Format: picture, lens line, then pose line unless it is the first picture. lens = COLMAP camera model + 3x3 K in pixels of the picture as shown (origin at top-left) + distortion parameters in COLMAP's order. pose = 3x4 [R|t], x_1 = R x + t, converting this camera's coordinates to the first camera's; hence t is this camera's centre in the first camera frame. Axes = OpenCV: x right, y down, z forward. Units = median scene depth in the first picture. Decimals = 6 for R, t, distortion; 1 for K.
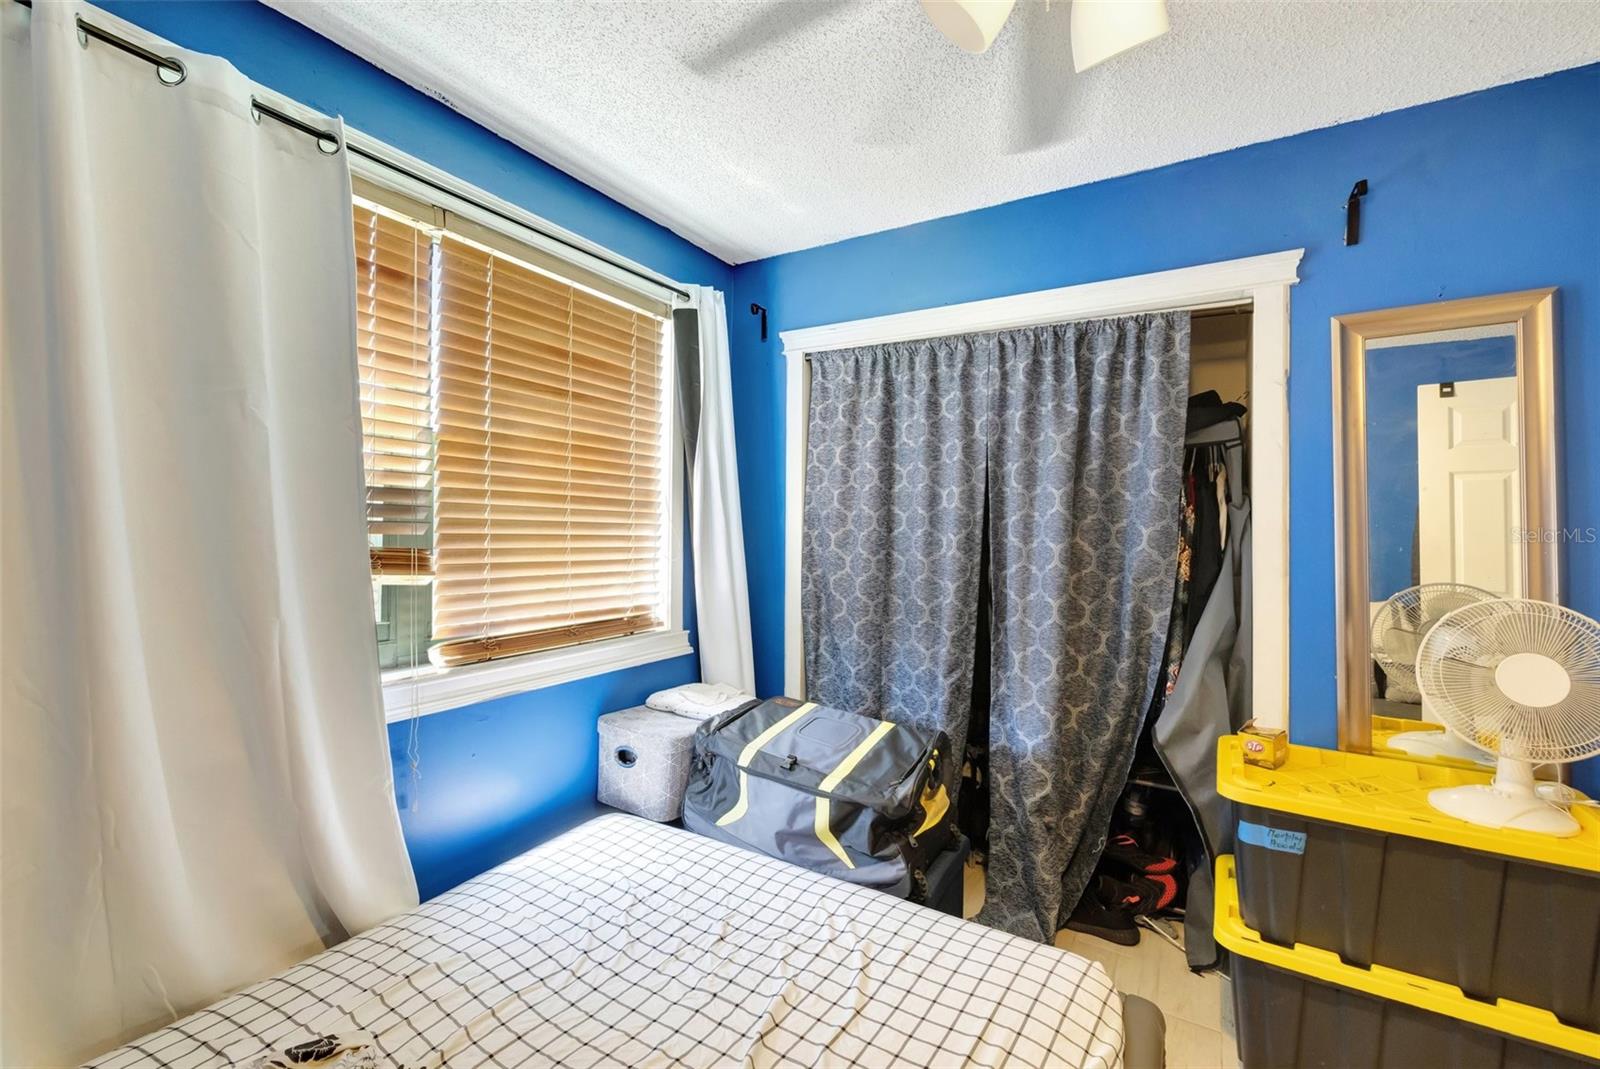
lens RADIAL K [[685.5, 0, 789.8], [0, 685.5, 510.4], [0, 0, 1]] dist [-0.000499, 0.000196]
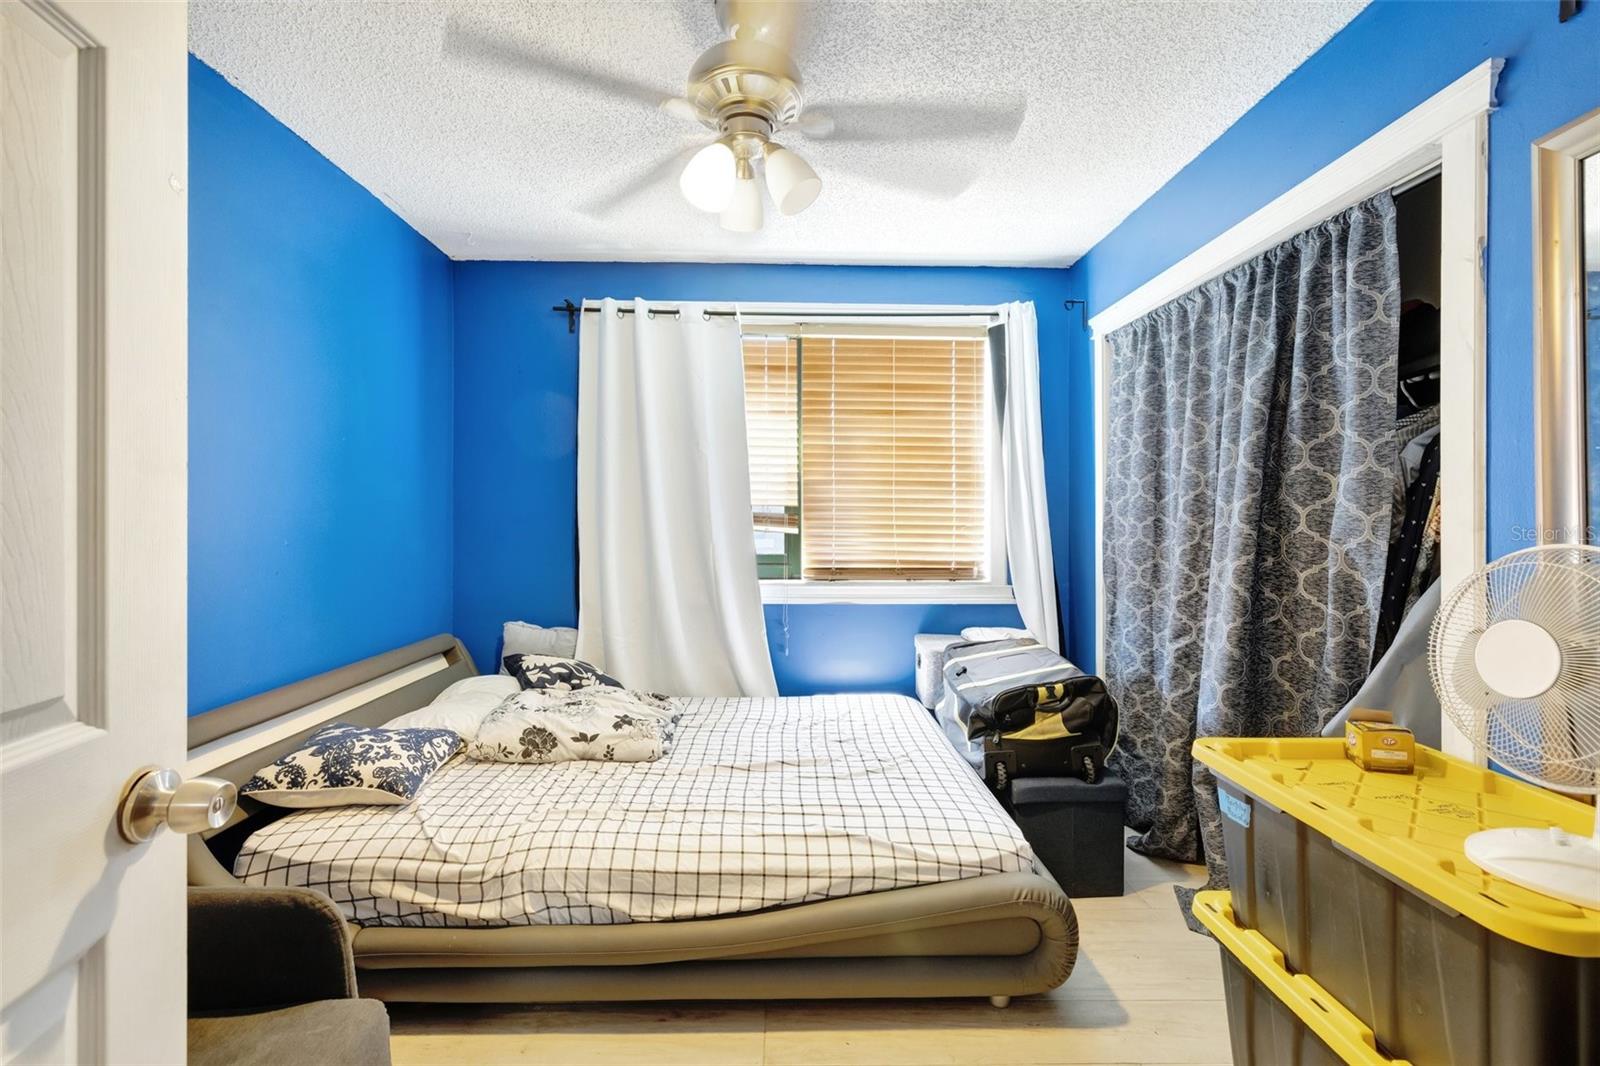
lens RADIAL K [[685.5, 0, 789.8], [0, 685.5, 508.9], [0, 0, 1]] dist [-0.000499, 0.000196]
pose [[0.532885, -0.026681, -0.845767, 0.800393], [0.024514, 0.999570, -0.016088, 0.057263], [0.845833, -0.012160, 0.533310, 0.017292]]
